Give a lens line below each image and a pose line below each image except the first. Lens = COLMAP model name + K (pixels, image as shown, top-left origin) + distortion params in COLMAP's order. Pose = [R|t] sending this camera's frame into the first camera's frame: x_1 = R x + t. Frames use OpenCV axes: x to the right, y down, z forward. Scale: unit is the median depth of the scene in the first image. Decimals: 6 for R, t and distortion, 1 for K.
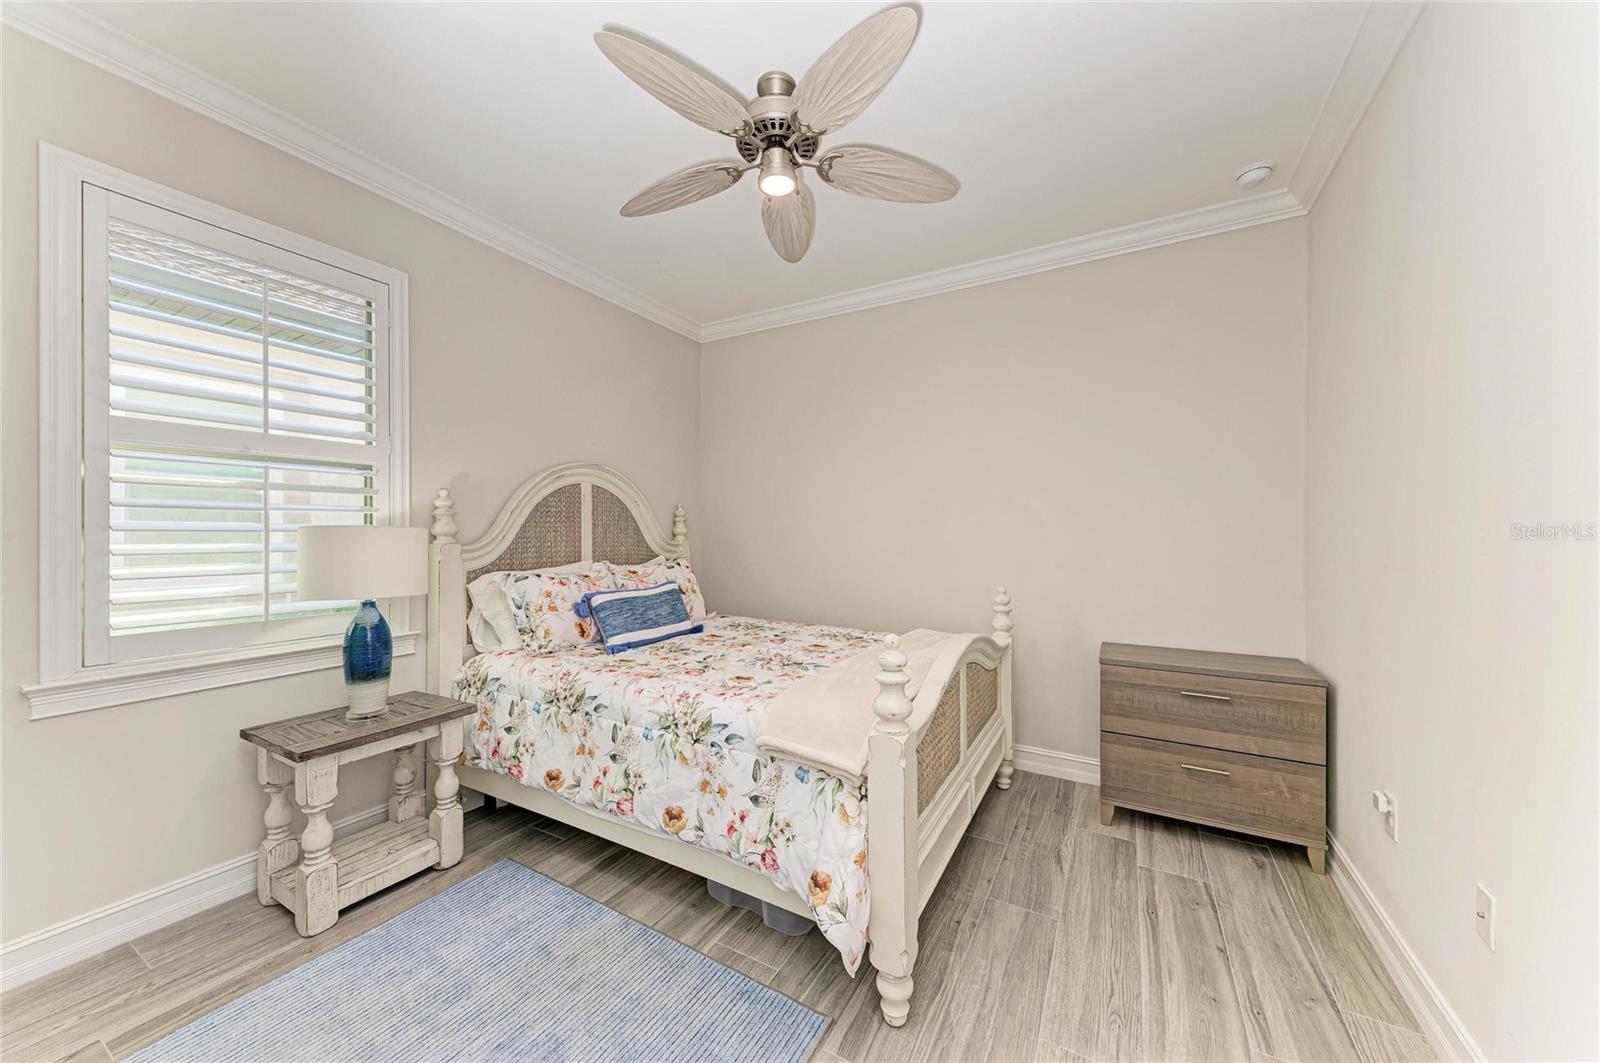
lens RADIAL K [[571.6, 0, 806.6], [0, 571.6, 532.5], [0, 0, 1]] dist [0.008422, -0.000273]
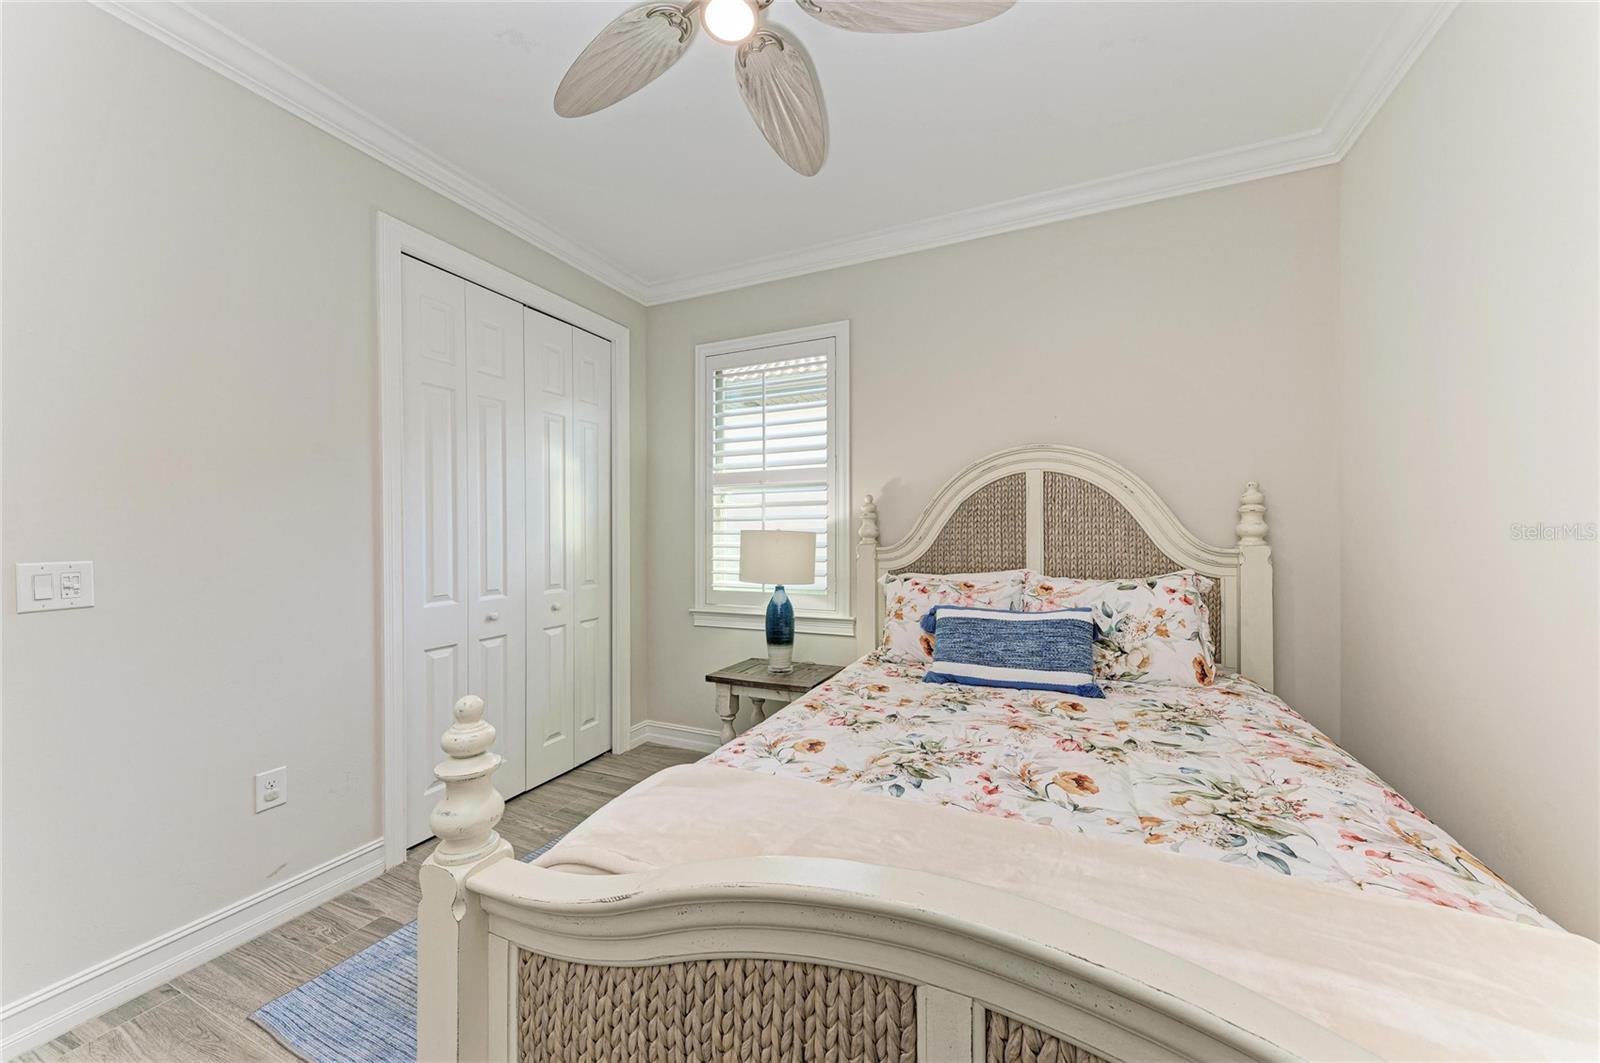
lens RADIAL K [[585.8, 0, 800.0], [0, 585.8, 531.5], [0, 0, 1]] dist [0.006255, -0.000192]
pose [[0.075176, -0.004144, -0.997162, 0.474873], [0.006344, 0.999973, -0.003677, -0.001925], [0.997150, -0.006049, 0.075201, 0.737316]]
